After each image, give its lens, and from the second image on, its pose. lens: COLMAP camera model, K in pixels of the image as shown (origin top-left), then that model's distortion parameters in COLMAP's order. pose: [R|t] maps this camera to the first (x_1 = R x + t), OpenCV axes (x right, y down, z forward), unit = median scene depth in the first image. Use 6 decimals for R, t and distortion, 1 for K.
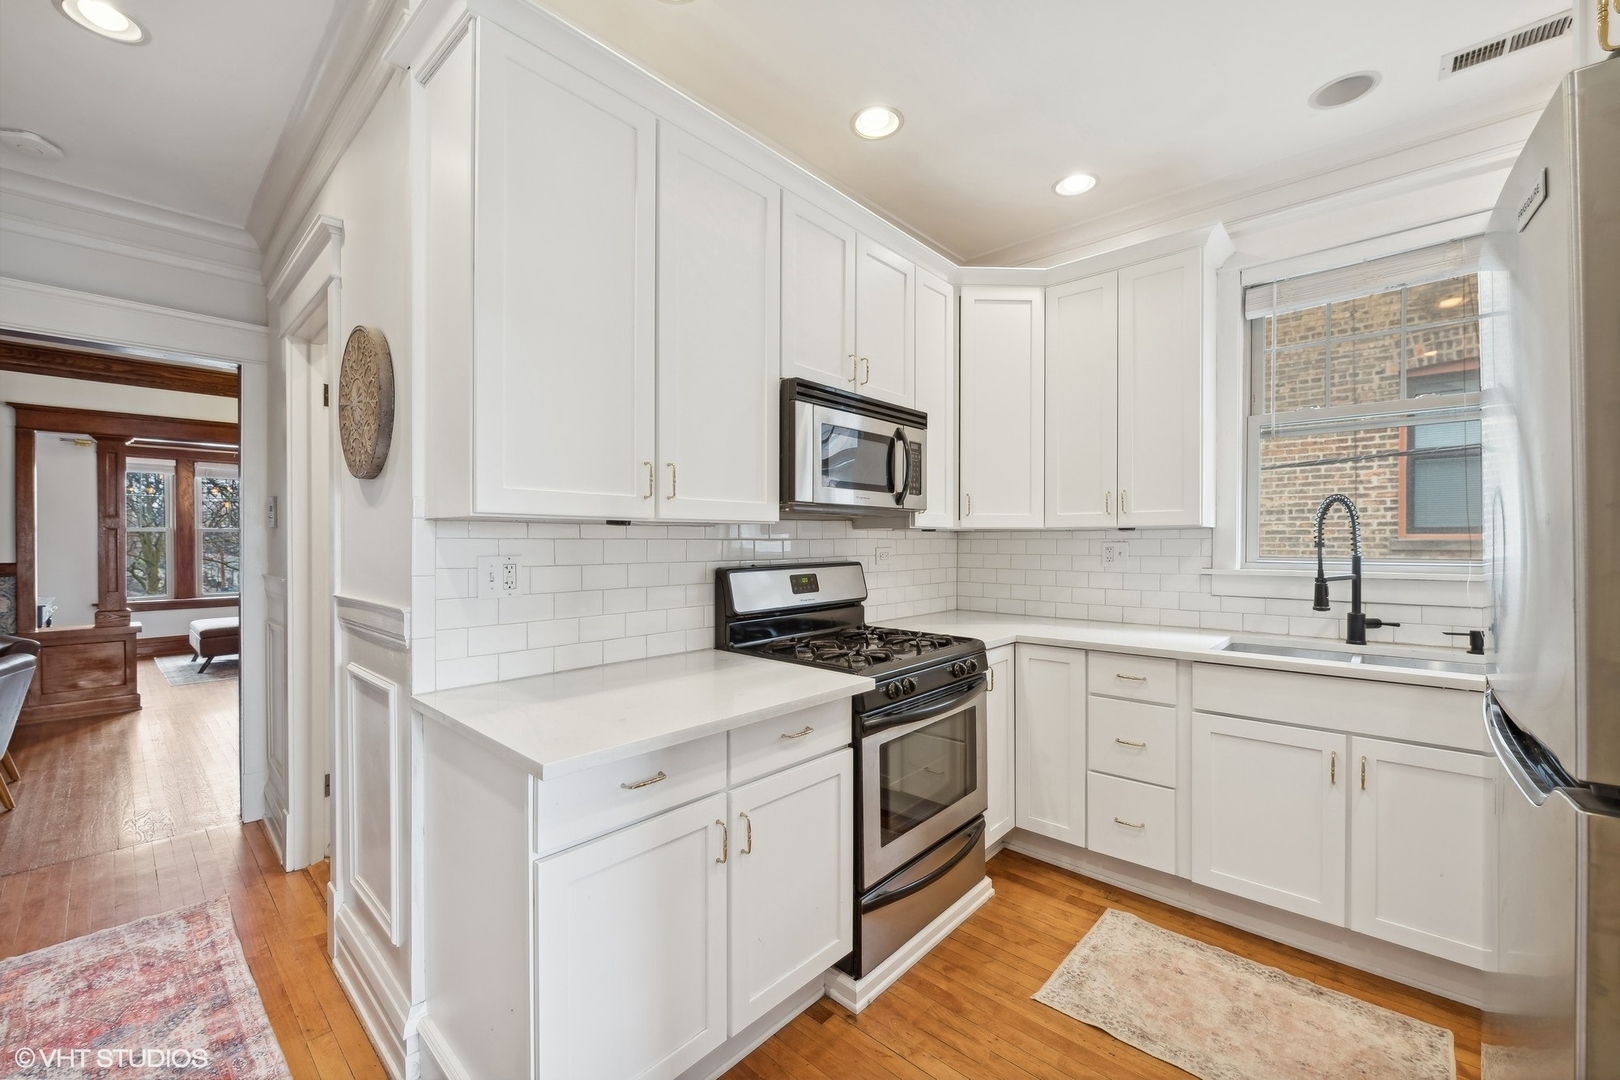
lens RADIAL K [[643.8, 0, 804.2], [0, 643.8, 543.8], [0, 0, 1]] dist [0.006628, -0.002954]
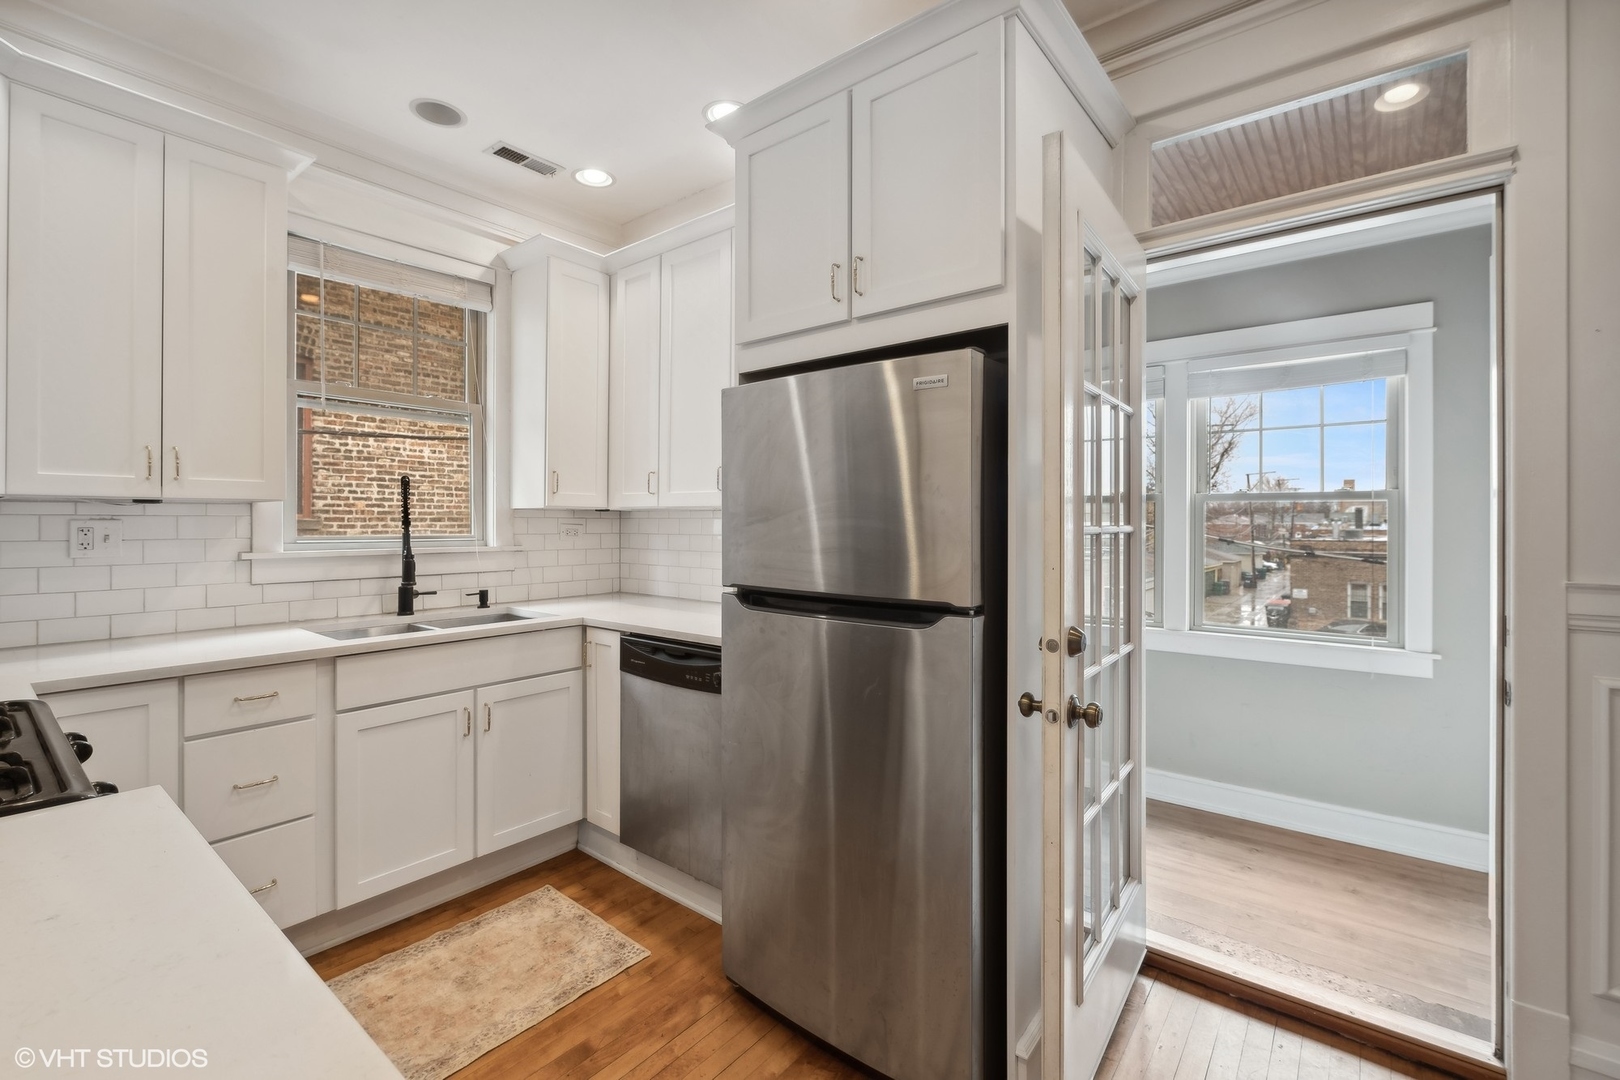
lens RADIAL K [[729.0, 0, 782.4], [0, 729.0, 520.2], [0, 0, 1]] dist [0.032521, -0.004116]
pose [[-0.038343, 0.003667, 0.999258, -0.406602], [0.000626, 0.999993, -0.003646, 0.000925], [-0.999264, 0.000486, -0.038345, 0.417988]]
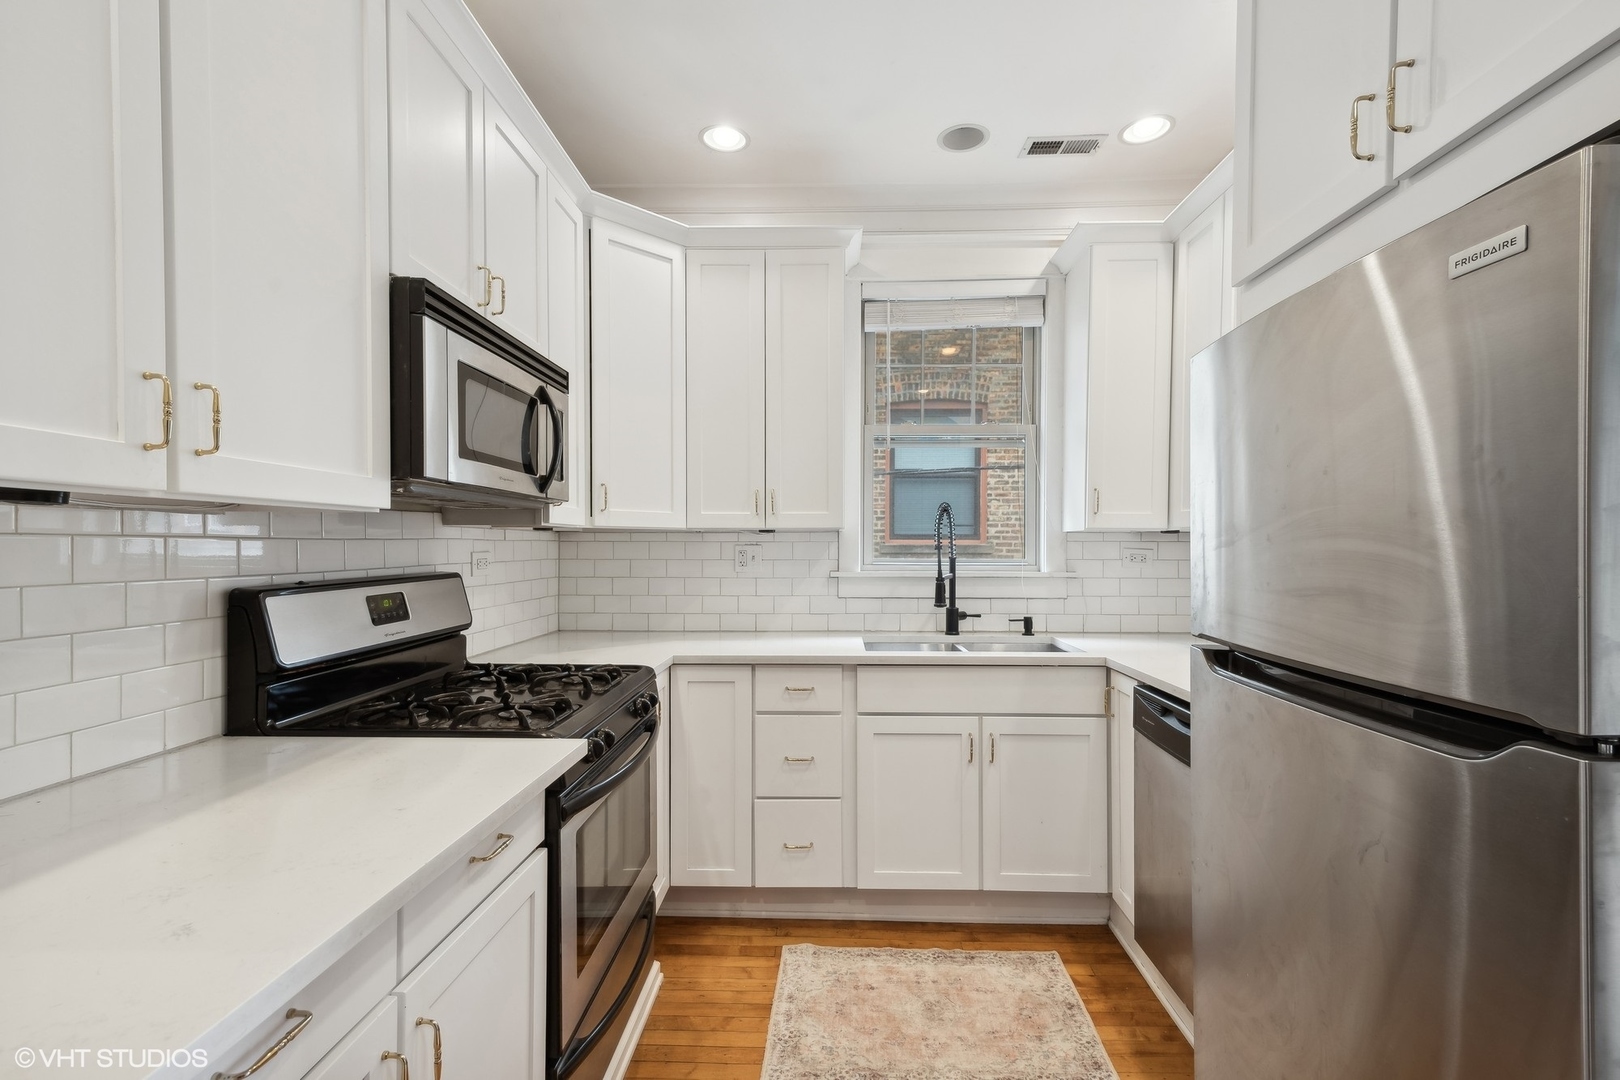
lens RADIAL K [[729.0, 0, 808.0], [0, 729.0, 552.5], [0, 0, 1]] dist [0.032521, -0.004116]
pose [[0.757999, -0.004159, 0.652242, -0.177649], [0.000787, 0.999985, 0.005461, 0.002945], [-0.652255, -0.003626, 0.757991, 0.192368]]
